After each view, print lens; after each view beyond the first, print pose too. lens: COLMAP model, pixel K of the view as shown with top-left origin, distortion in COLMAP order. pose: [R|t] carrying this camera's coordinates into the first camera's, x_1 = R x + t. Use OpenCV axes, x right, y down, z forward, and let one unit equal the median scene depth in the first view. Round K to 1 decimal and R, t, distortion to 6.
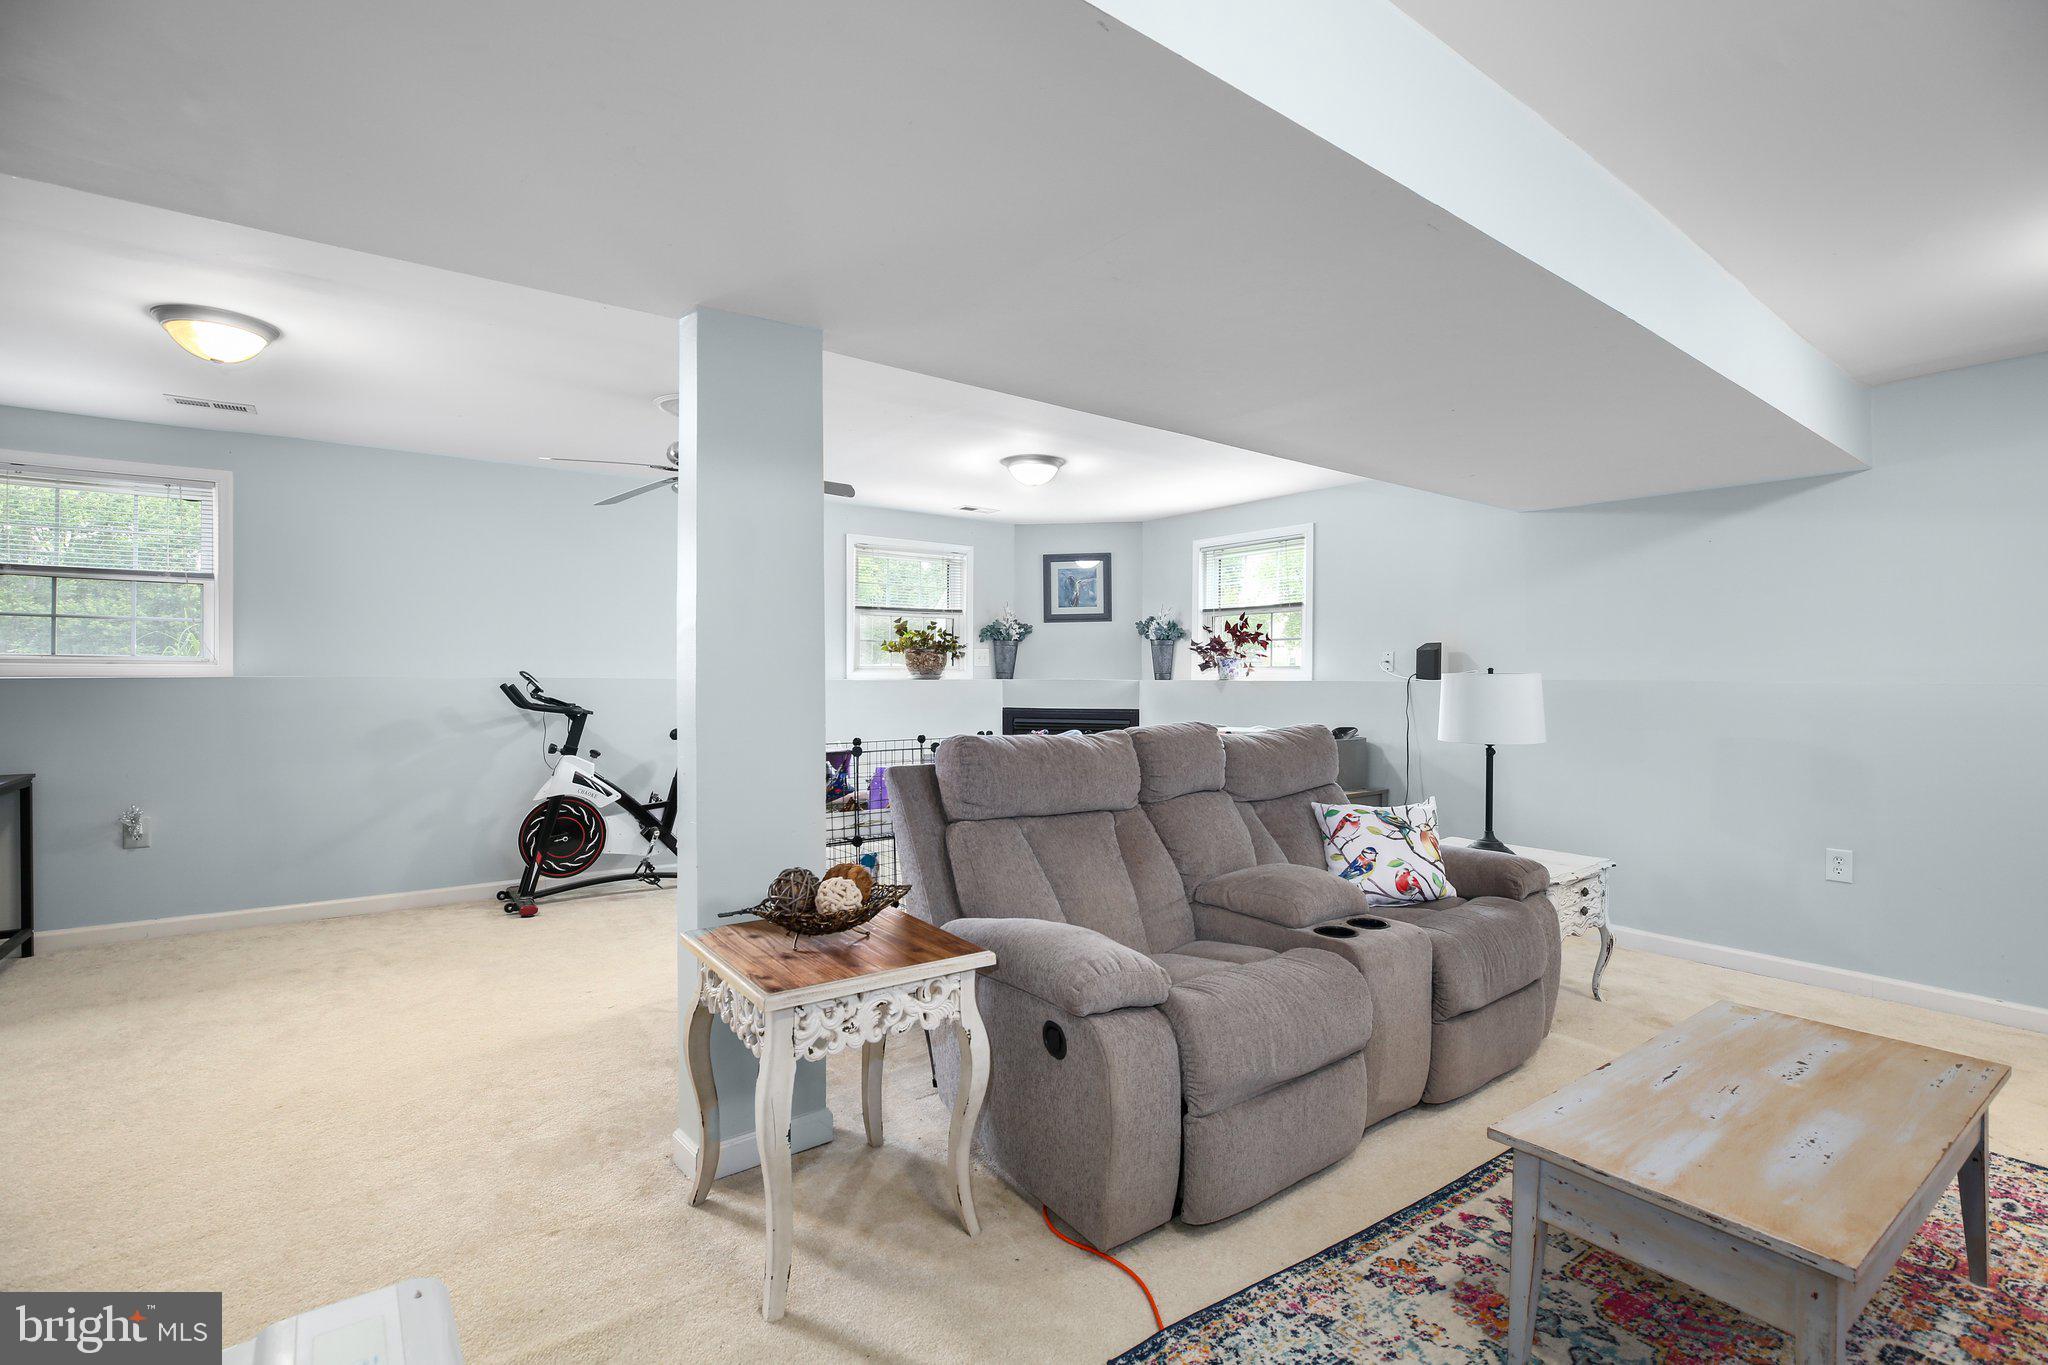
lens RADIAL K [[933.6, 0, 1026.6], [0, 933.6, 671.1], [0, 0, 1]] dist [-0.036784, 0.009136]
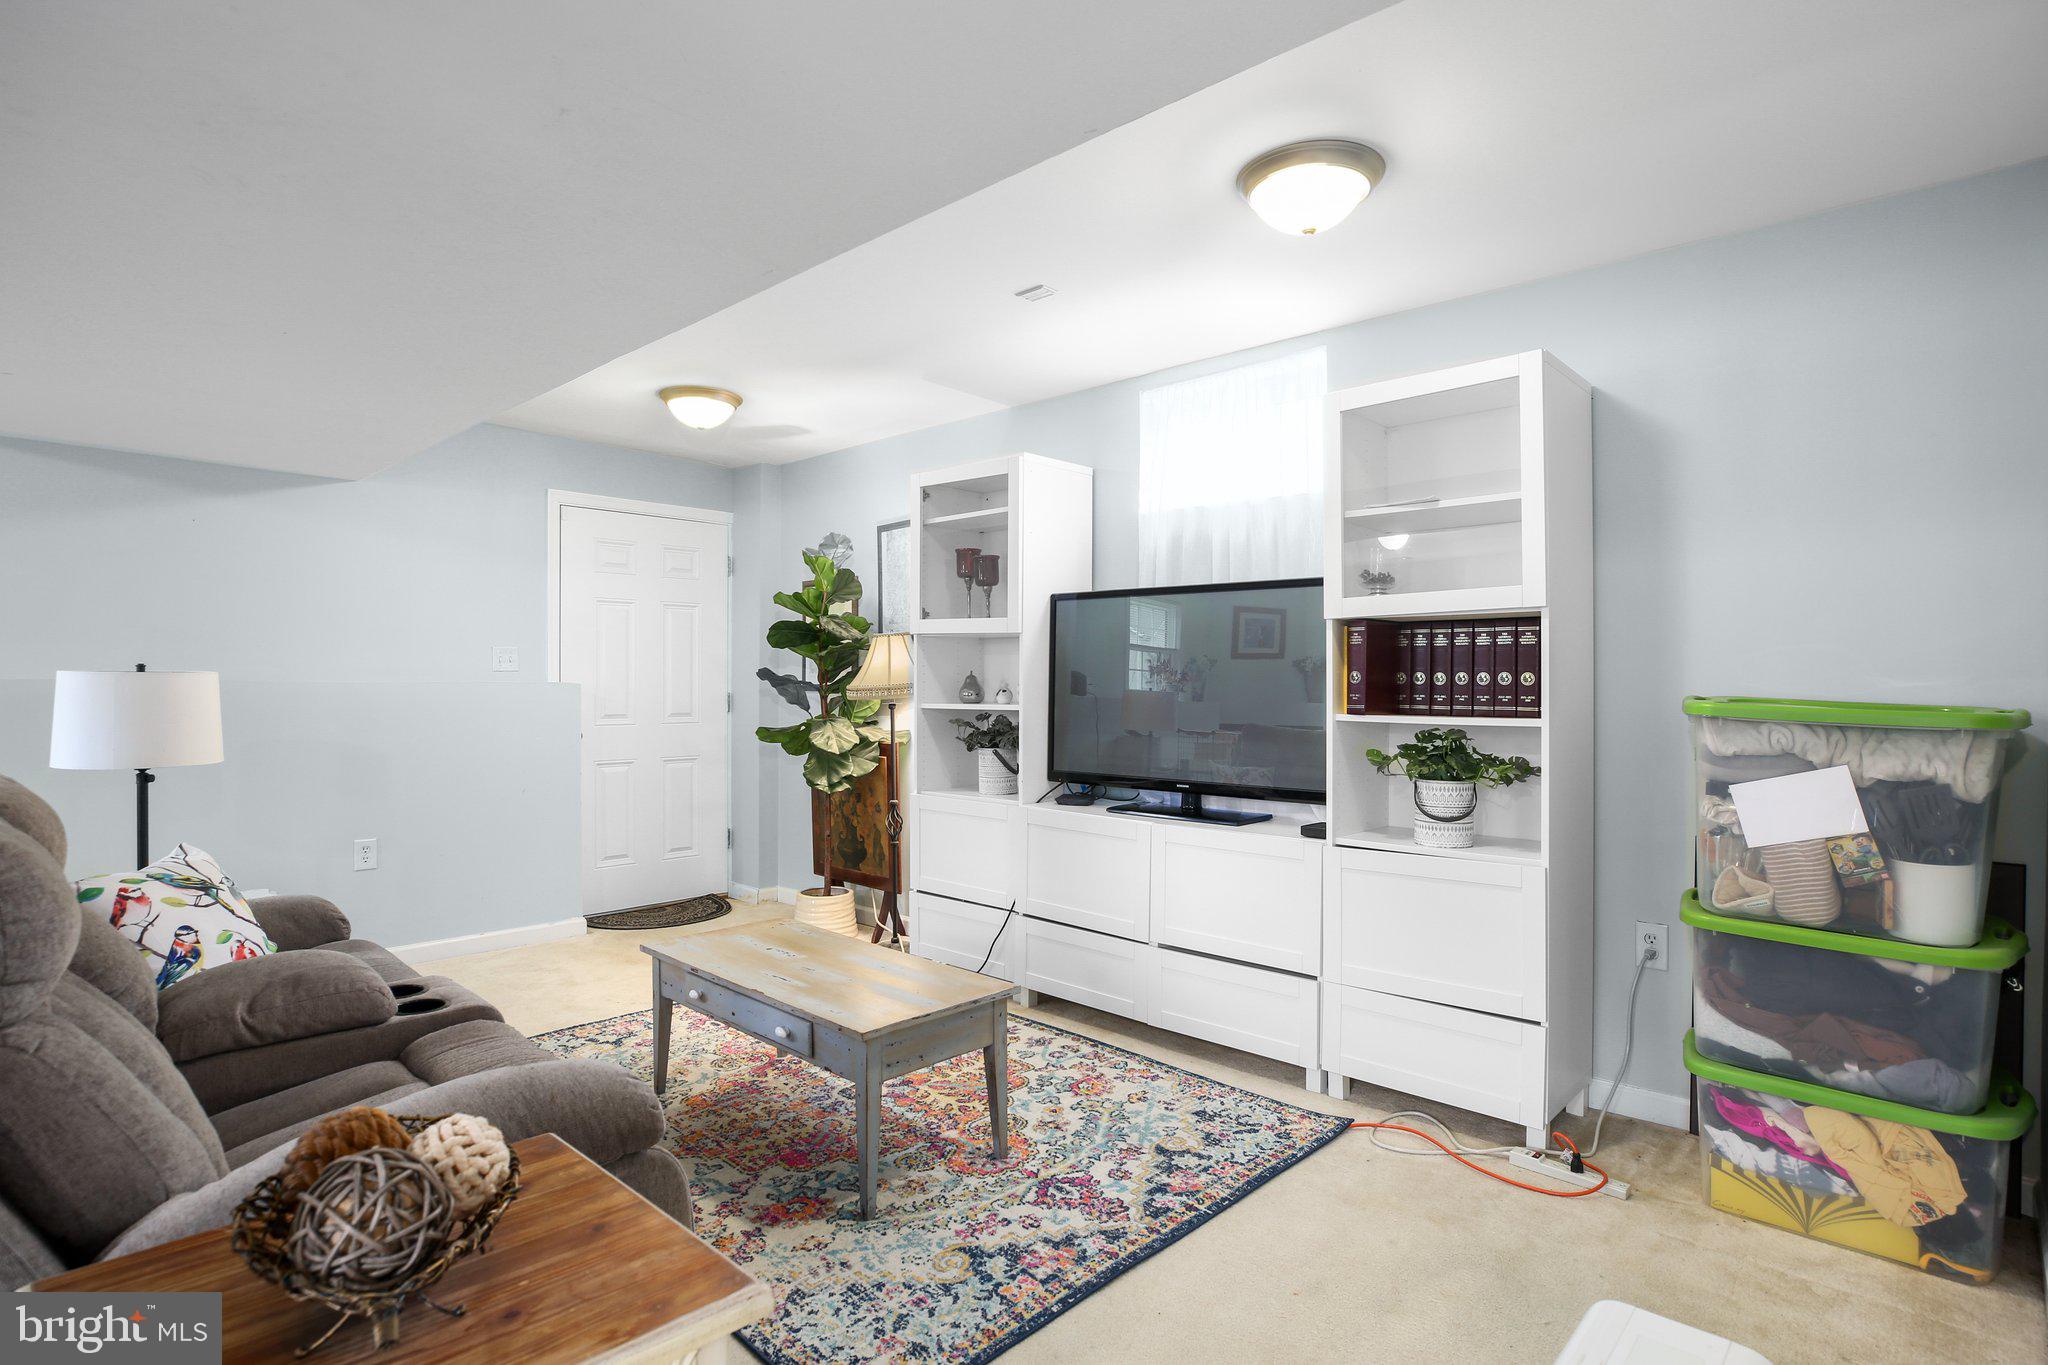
lens RADIAL K [[1045.3, 0, 1022.3], [0, 1045.3, 689.1], [0, 0, 1]] dist [-0.014716, 0.000879]
pose [[-0.168205, -0.013591, 0.985658, -0.302377], [-0.005677, 0.999902, 0.012818, 0.001575], [-0.985736, -0.003440, -0.168265, 0.328194]]
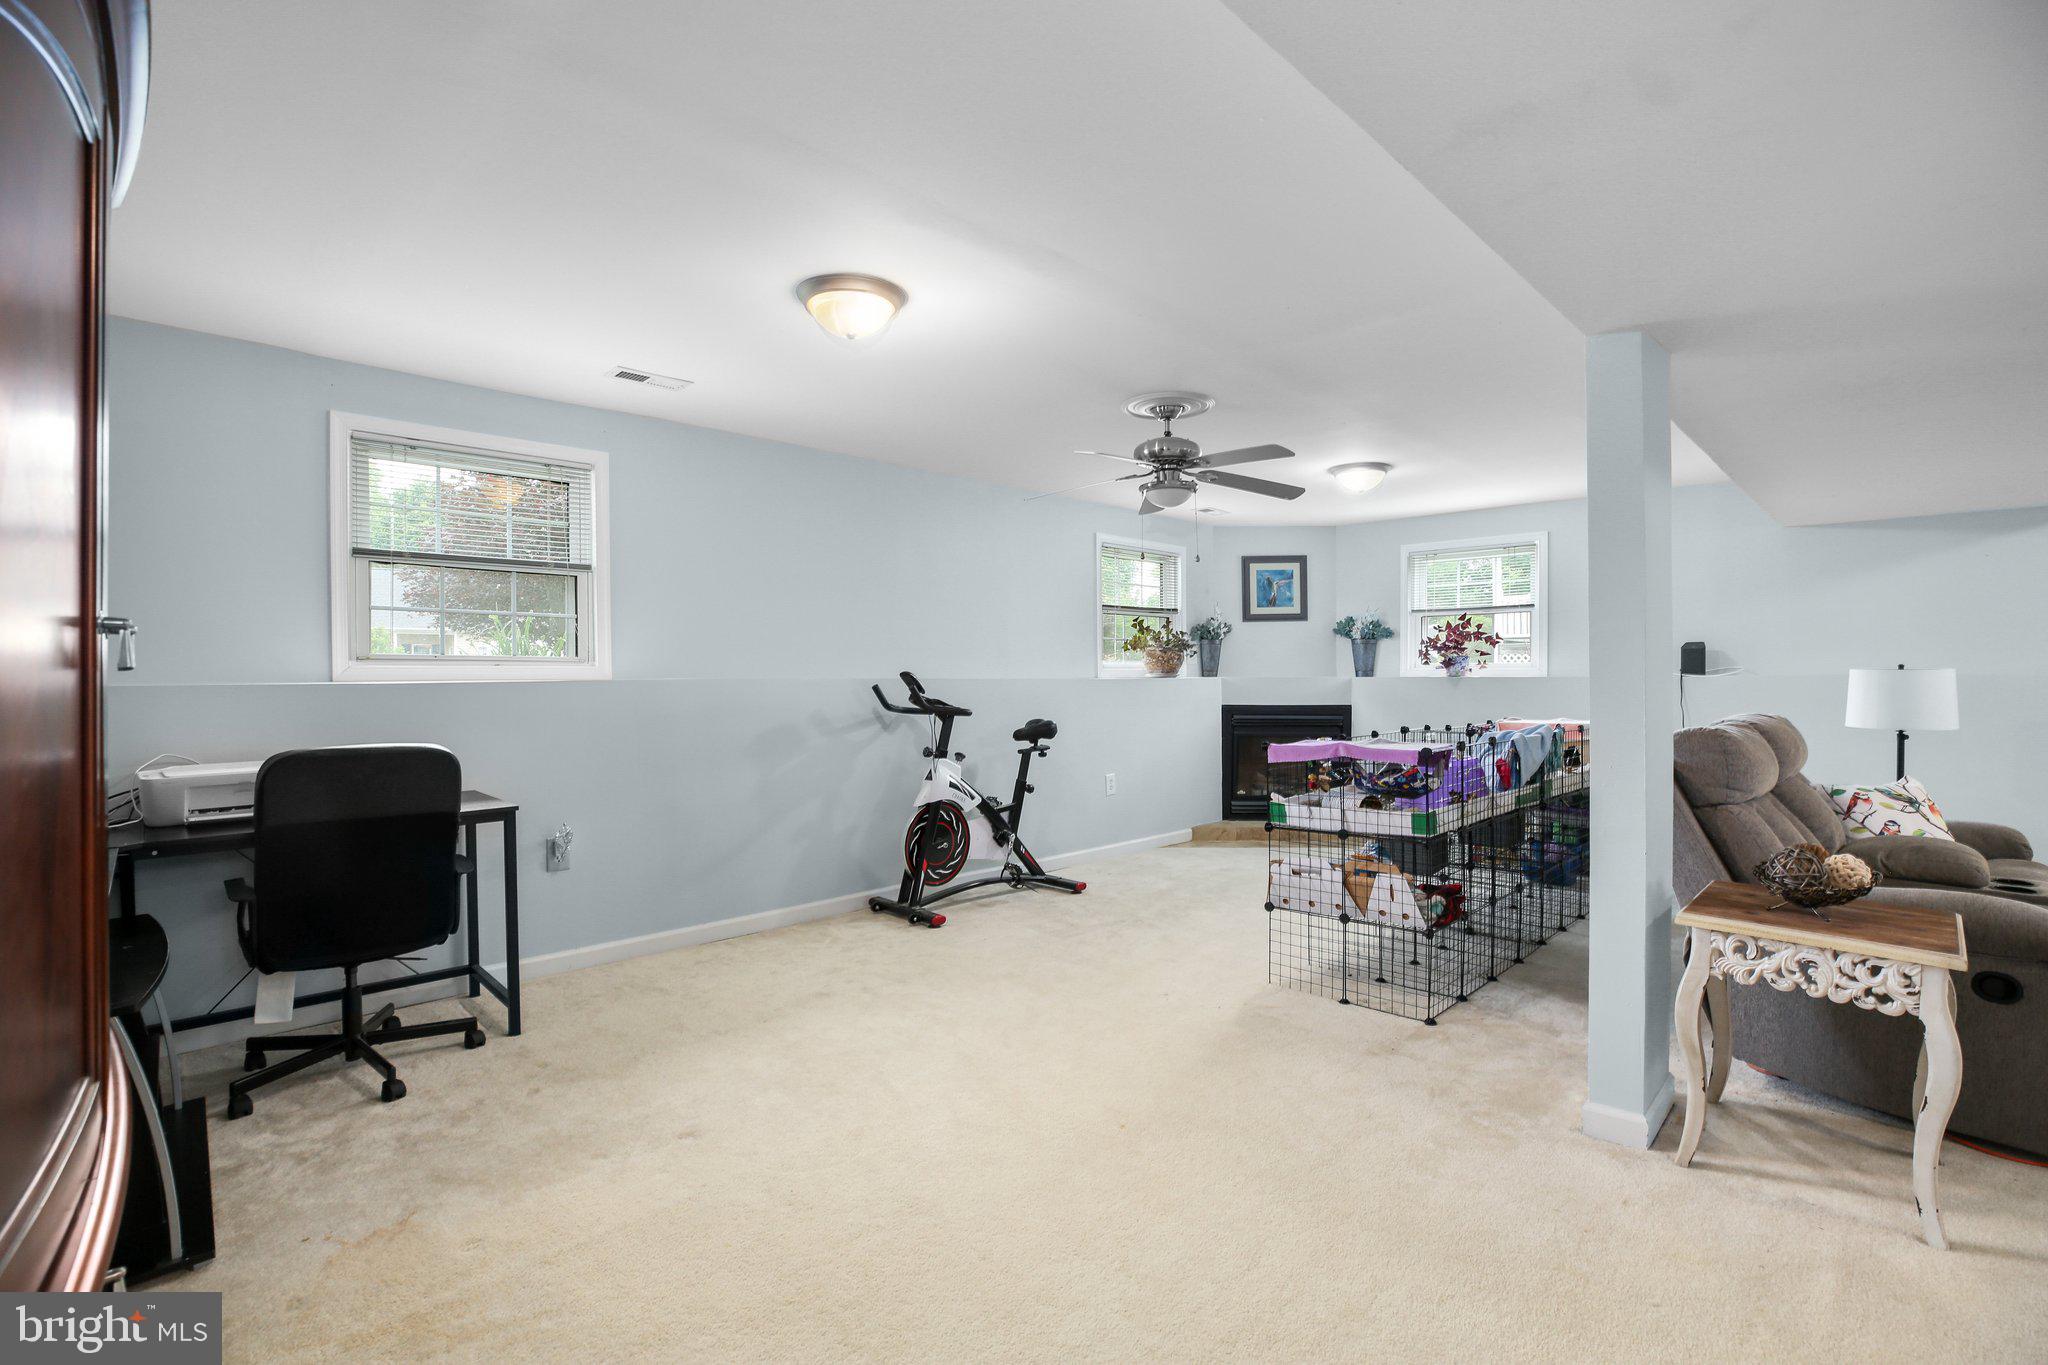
lens RADIAL K [[933.6, 0, 1024.4], [0, 933.6, 681.8], [0, 0, 1]] dist [-0.036784, 0.009136]
pose [[0.989531, -0.006888, 0.144159, -0.536661], [0.005026, 0.999899, 0.013277, -0.001295], [-0.144236, -0.012413, 0.989465, 0.027498]]
